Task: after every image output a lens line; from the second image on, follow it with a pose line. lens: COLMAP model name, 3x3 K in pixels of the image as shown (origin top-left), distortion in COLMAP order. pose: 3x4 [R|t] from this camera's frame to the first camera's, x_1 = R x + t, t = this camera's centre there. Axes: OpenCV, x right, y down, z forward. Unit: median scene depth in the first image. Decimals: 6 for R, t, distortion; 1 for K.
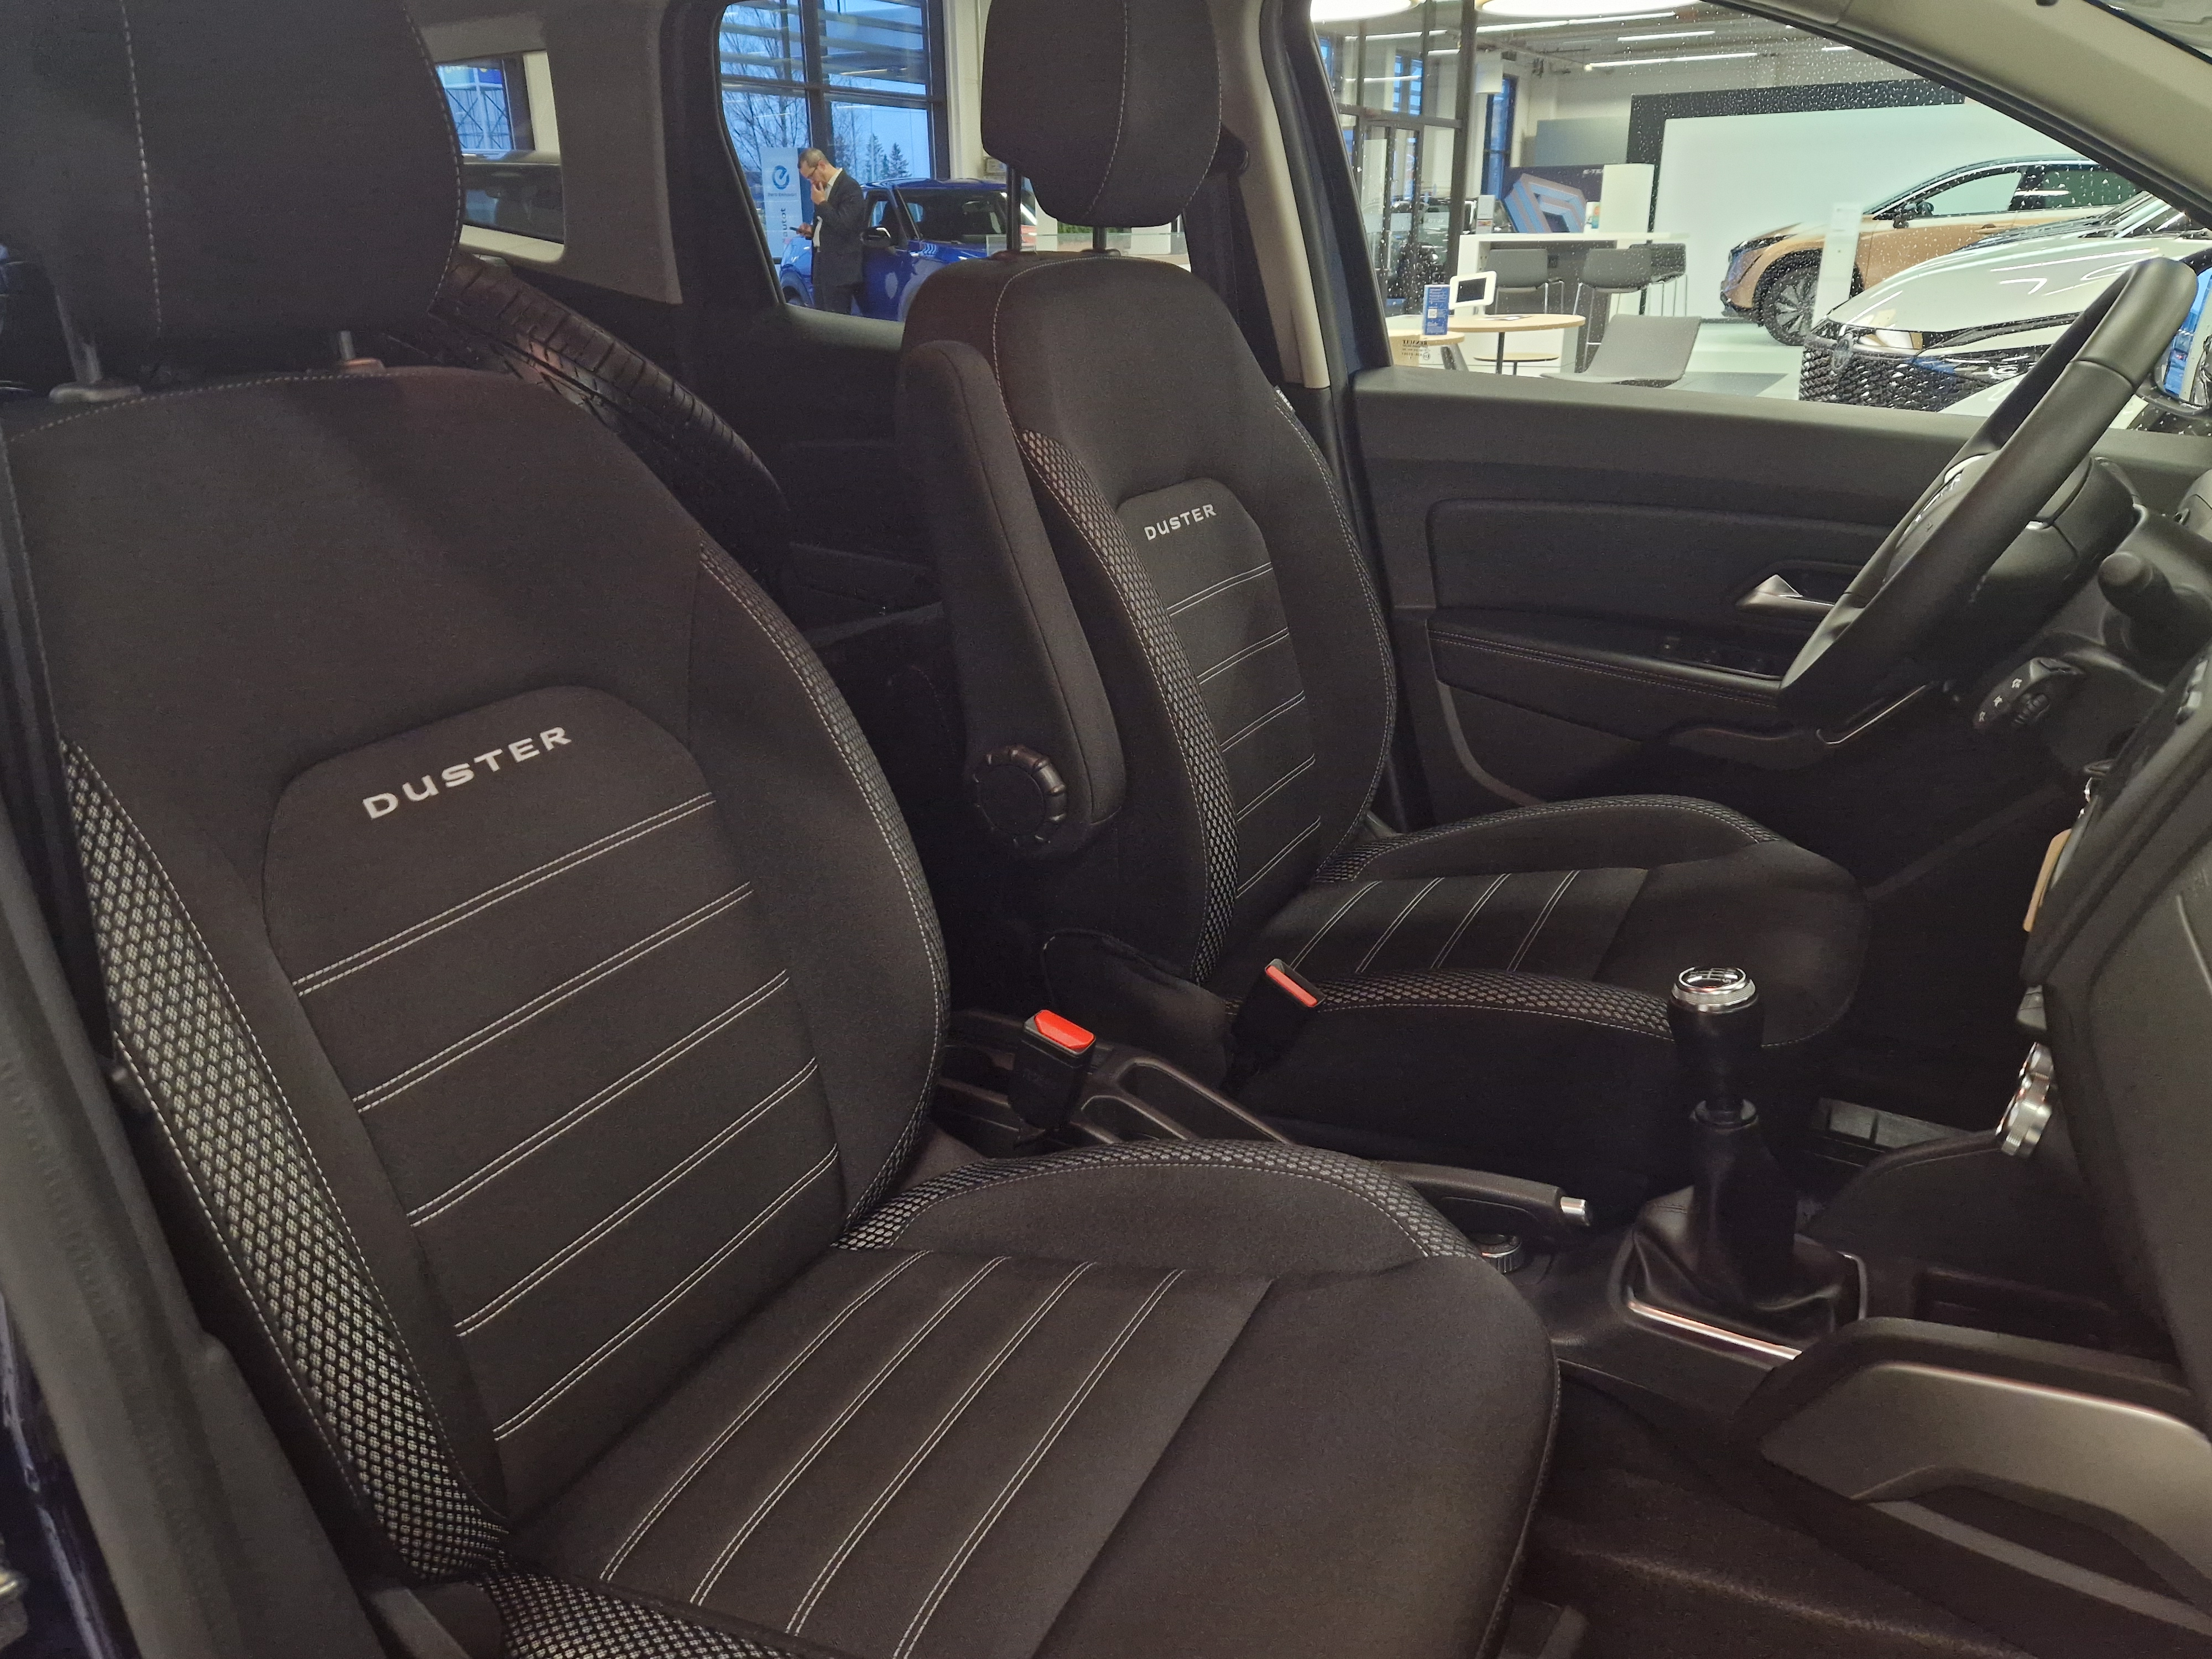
lens RADIAL K [[1476.9, 0, 1106.0], [0, 1476.9, 829.5], [0, 0, 1]] dist [0.000138, -0.000338]
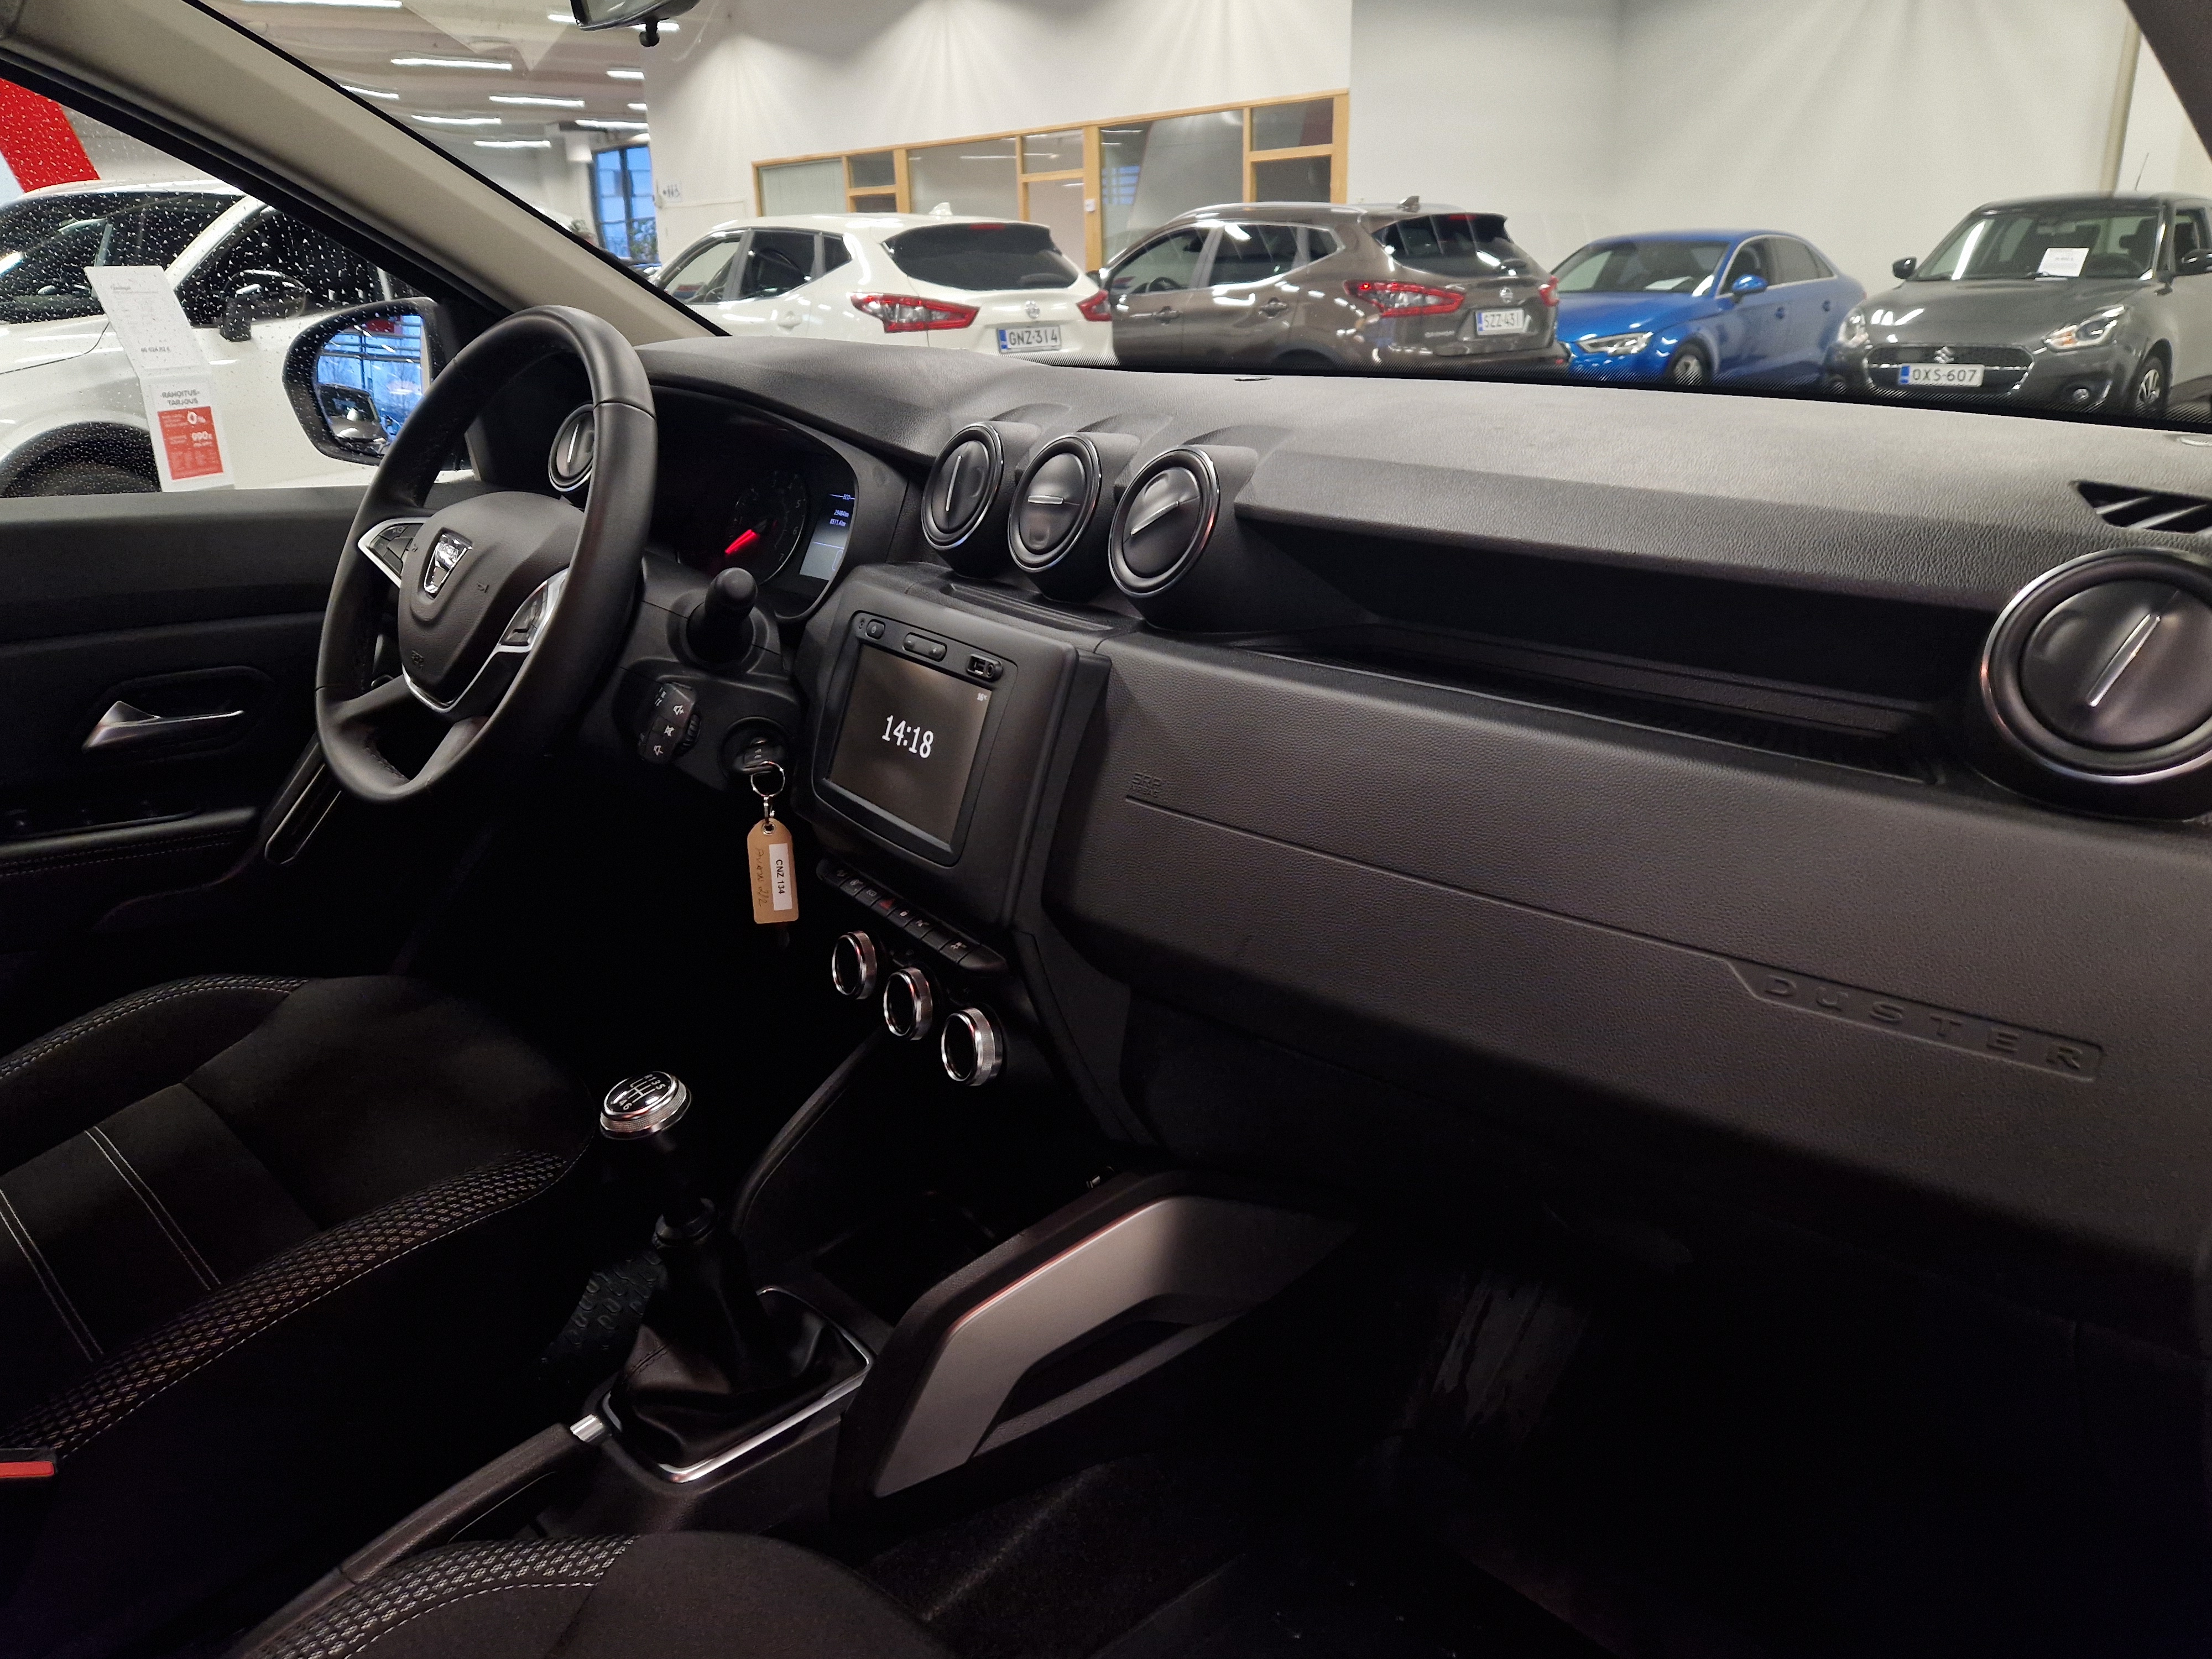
lens RADIAL K [[1476.9, 0, 1106.0], [0, 1476.9, 829.5], [0, 0, 1]] dist [0.000138, -0.000338]
pose [[0.263871, -0.278836, 0.923376, -0.241927], [0.334748, 0.924278, 0.183448, -0.096178], [-0.904608, 0.260691, 0.337230, 0.318192]]
